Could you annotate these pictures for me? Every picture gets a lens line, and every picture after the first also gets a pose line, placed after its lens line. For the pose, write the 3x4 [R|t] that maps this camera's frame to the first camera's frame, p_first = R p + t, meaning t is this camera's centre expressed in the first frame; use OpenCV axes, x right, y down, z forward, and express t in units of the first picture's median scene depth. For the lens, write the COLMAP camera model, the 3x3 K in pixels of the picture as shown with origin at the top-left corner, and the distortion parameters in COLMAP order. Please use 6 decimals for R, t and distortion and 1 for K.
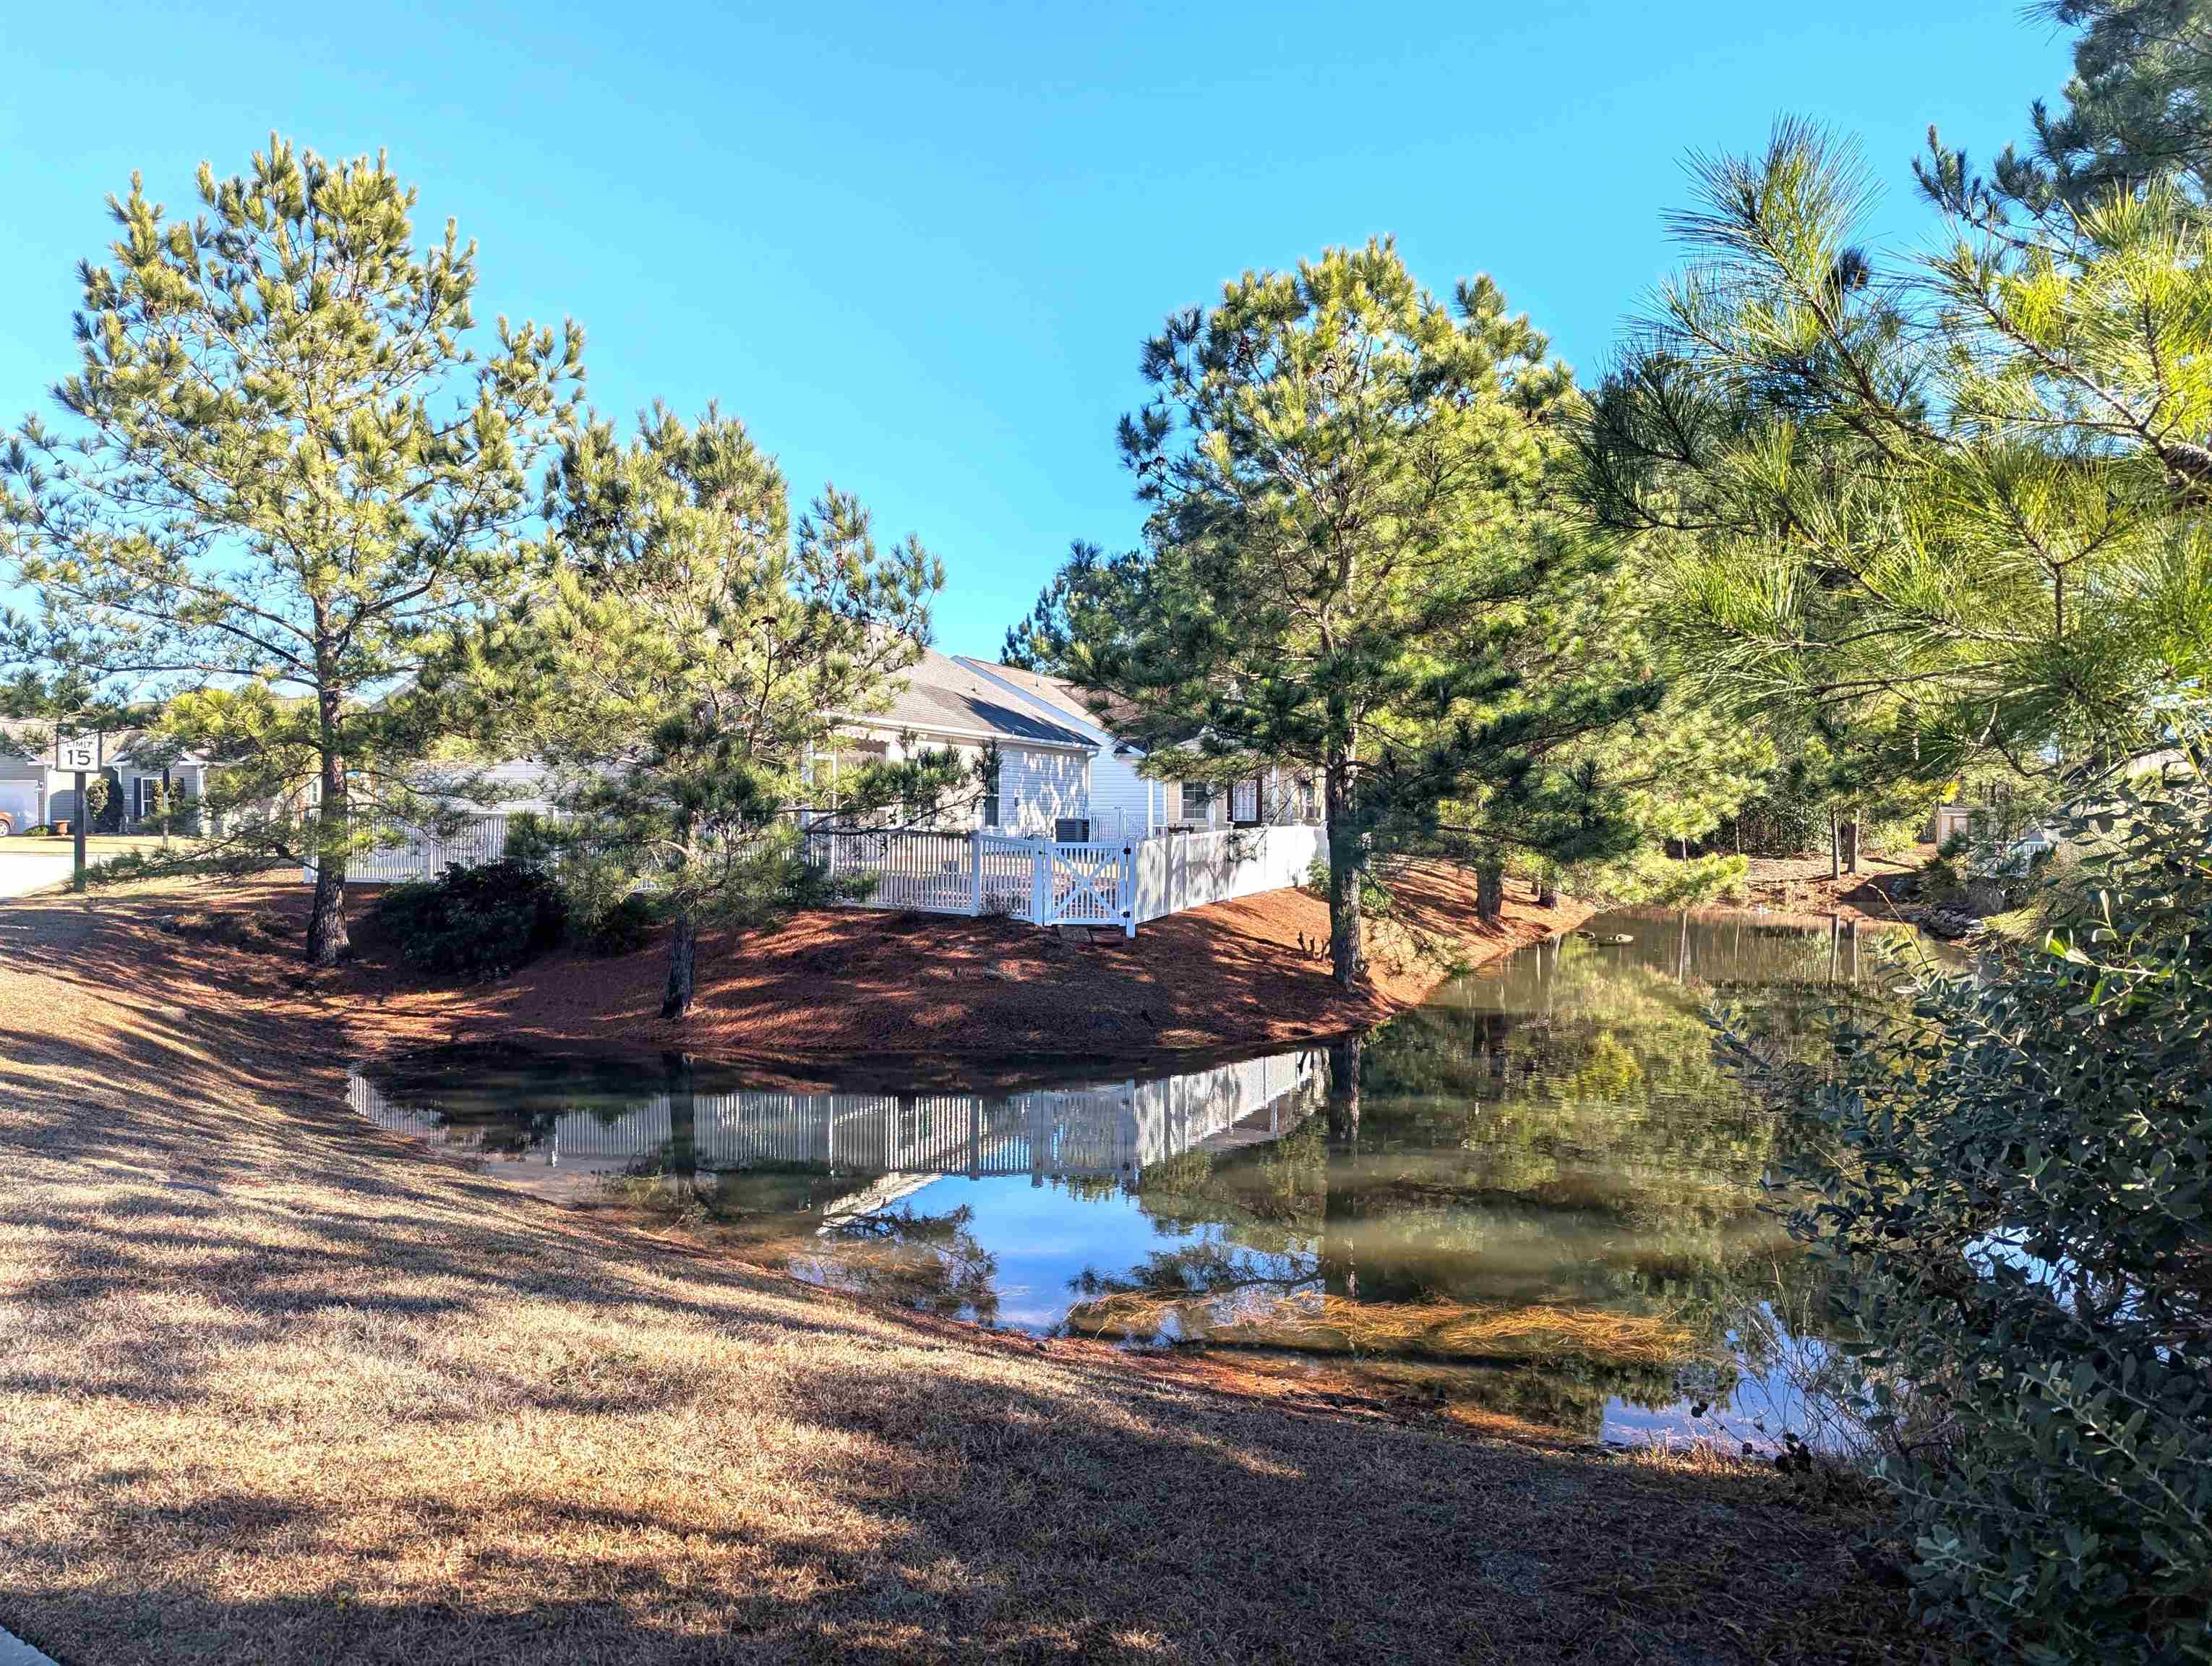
lens RADIAL K [[1542.9, 0, 1076.5], [0, 1542.9, 849.9], [0, 0, 1]] dist [0.078787, -0.072240]
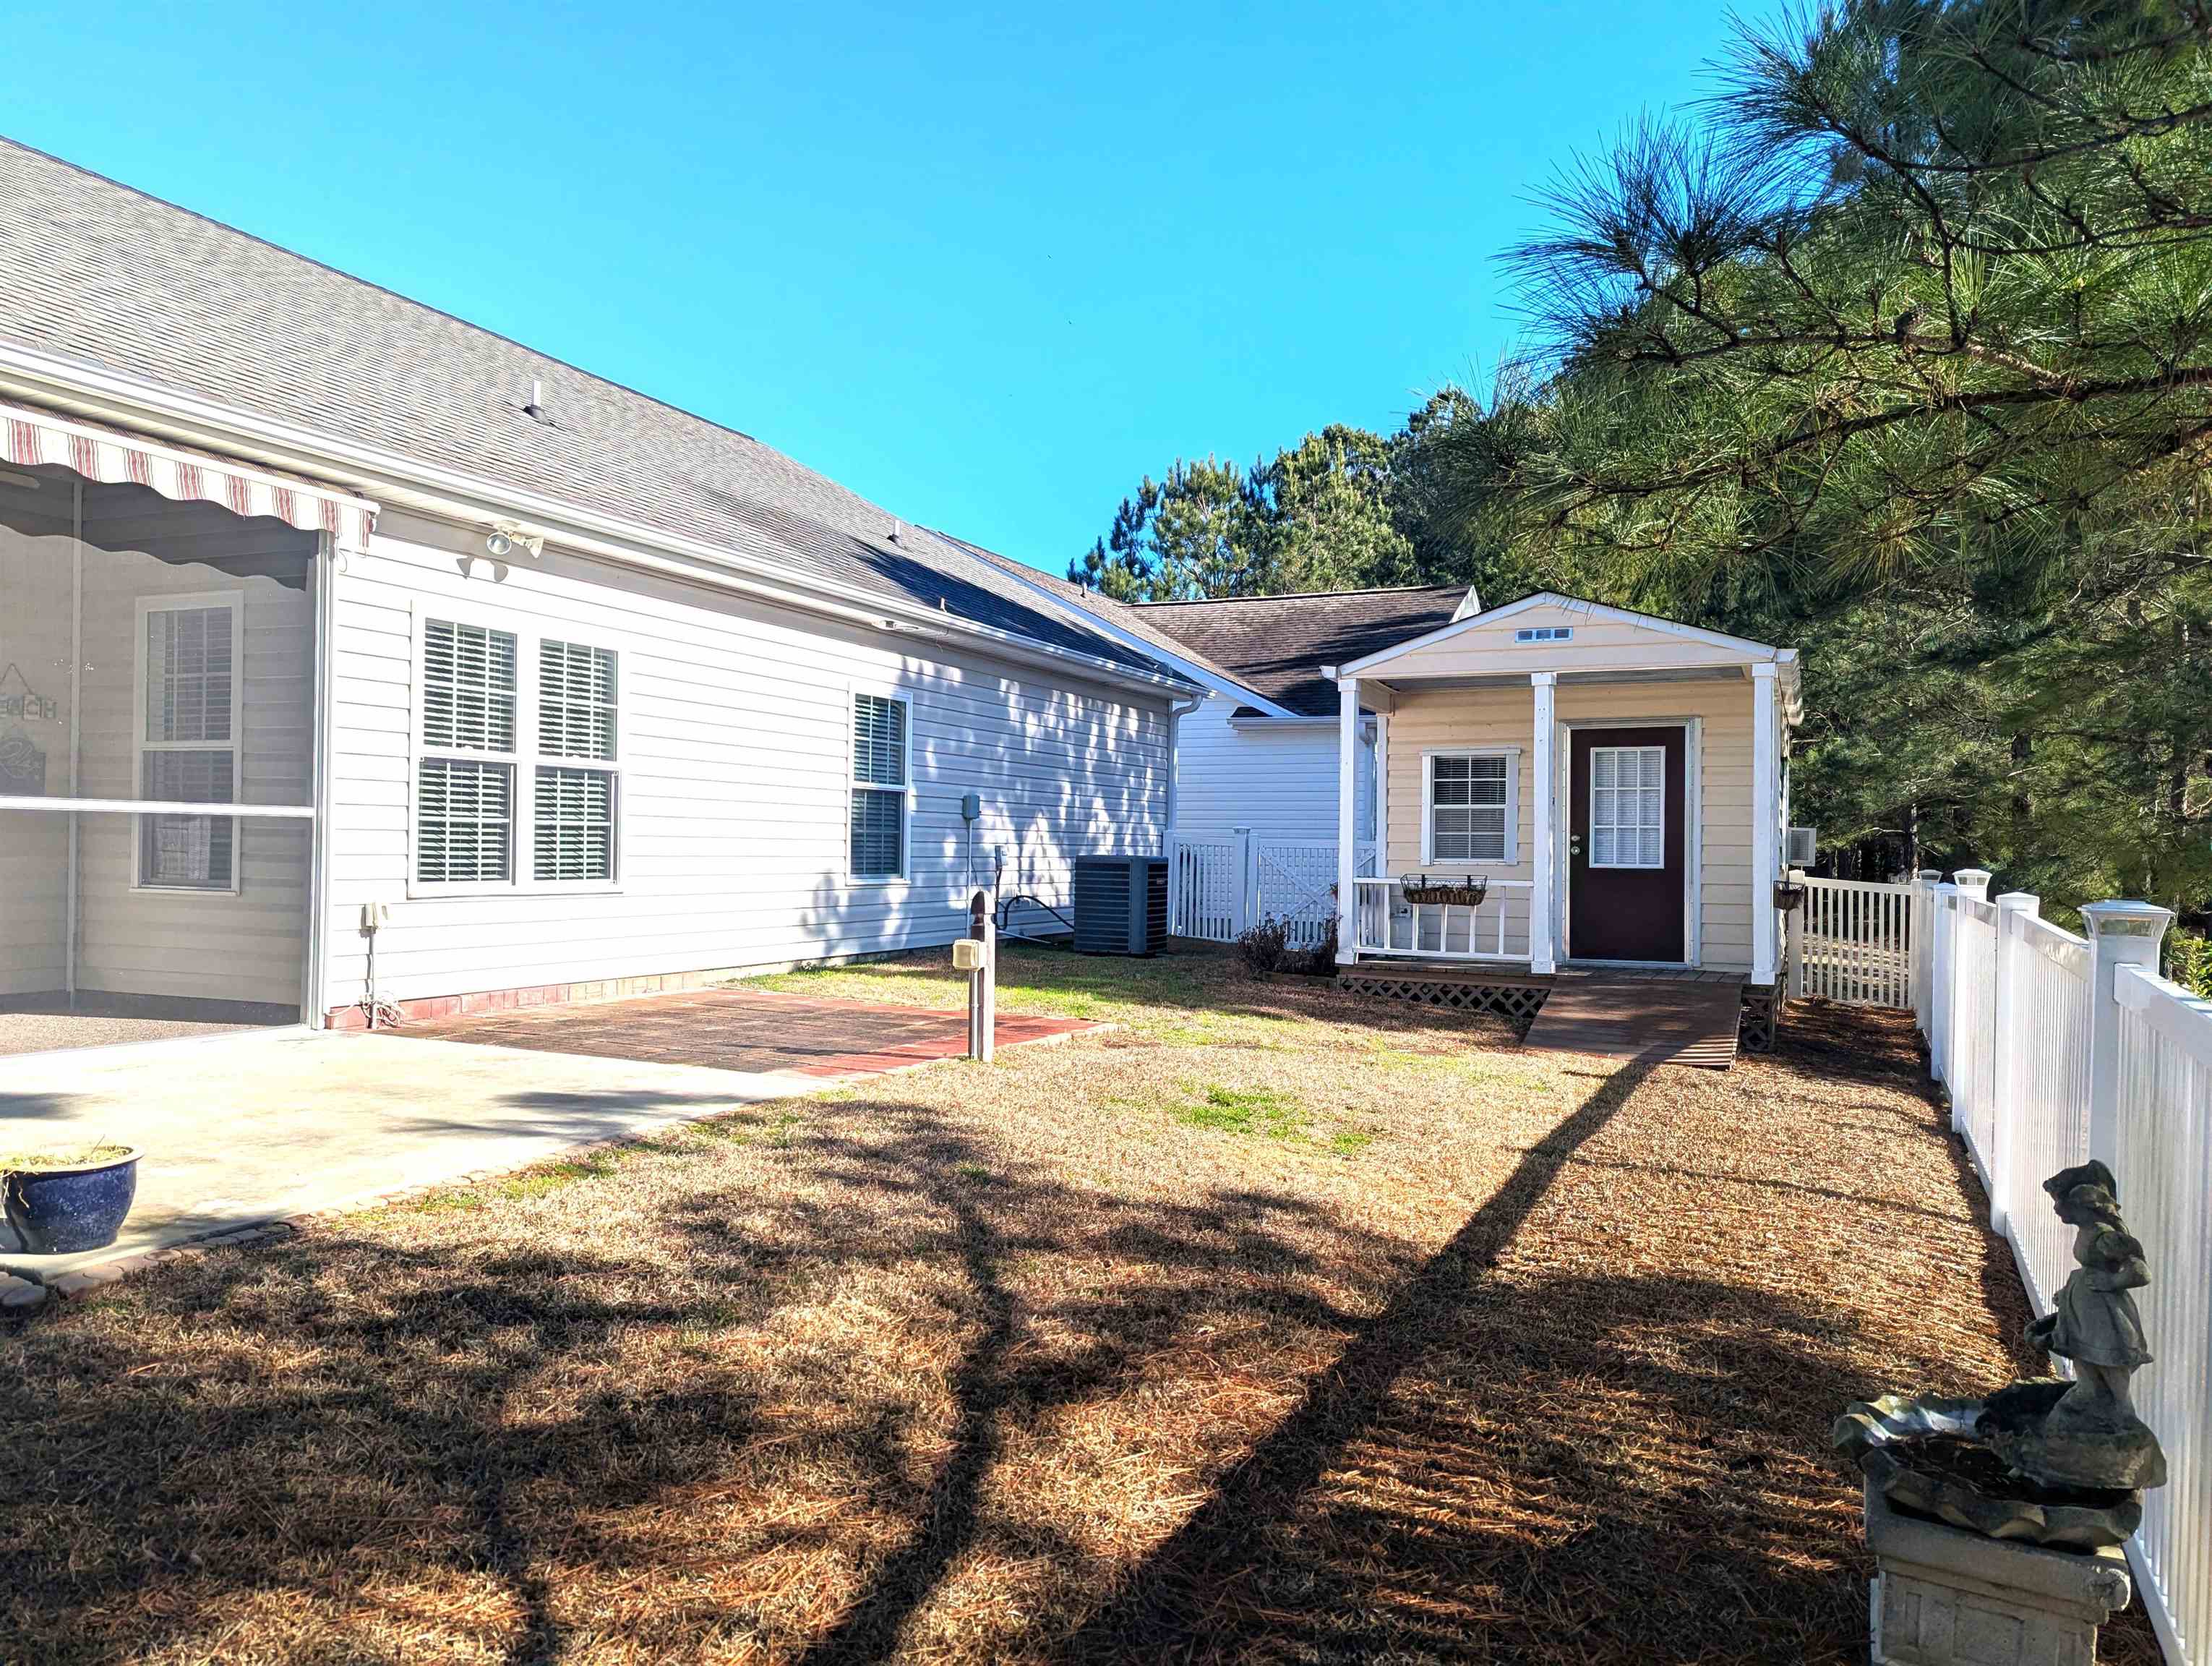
lens RADIAL K [[1542.9, 0, 1076.5], [0, 1542.9, 849.9], [0, 0, 1]] dist [0.078787, -0.072240]
pose [[0.997490, 0.012744, -0.069657, 0.006493], [-0.013955, 0.999759, -0.016925, -0.008268], [0.069424, 0.017854, 0.997427, 0.341408]]
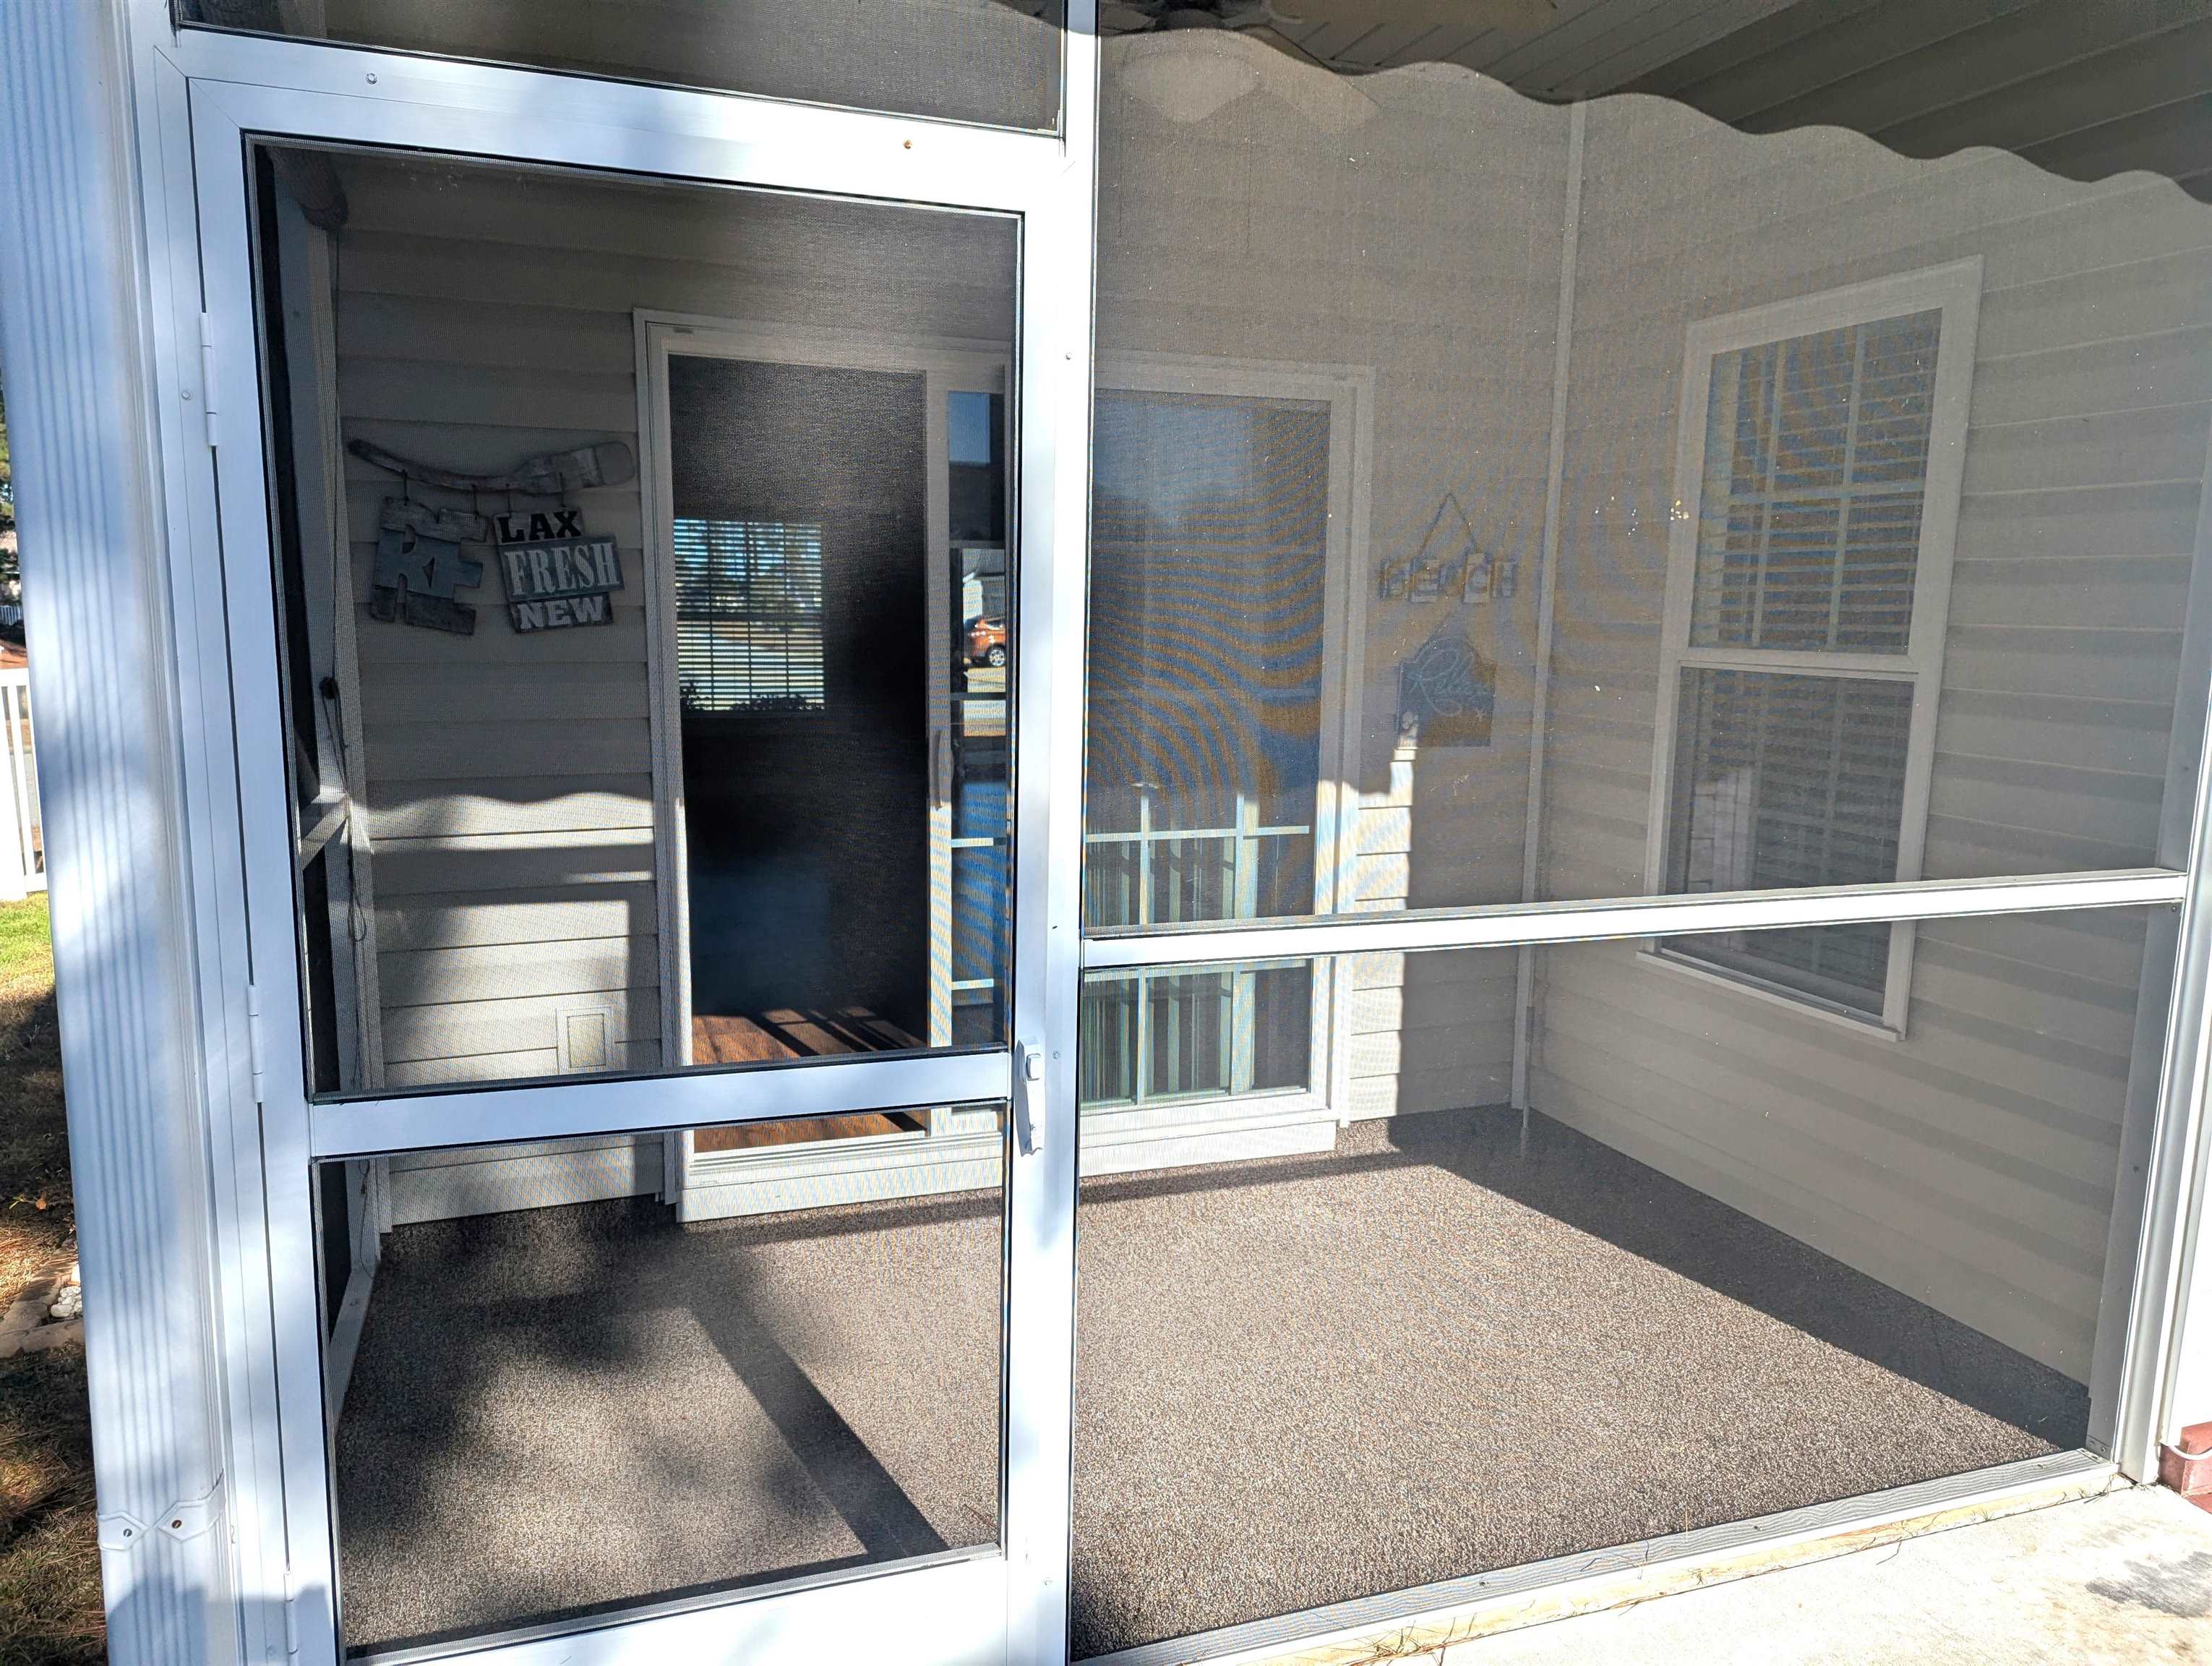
lens RADIAL K [[1555.3, 0, 1100.0], [0, 1555.3, 851.3], [0, 0, 1]] dist [0.063162, -0.071368]
pose [[0.654074, 0.120428, -0.746782, -0.037359], [-0.022982, 0.989953, 0.139514, -0.016382], [0.756081, -0.074090, 0.650271, 0.395347]]
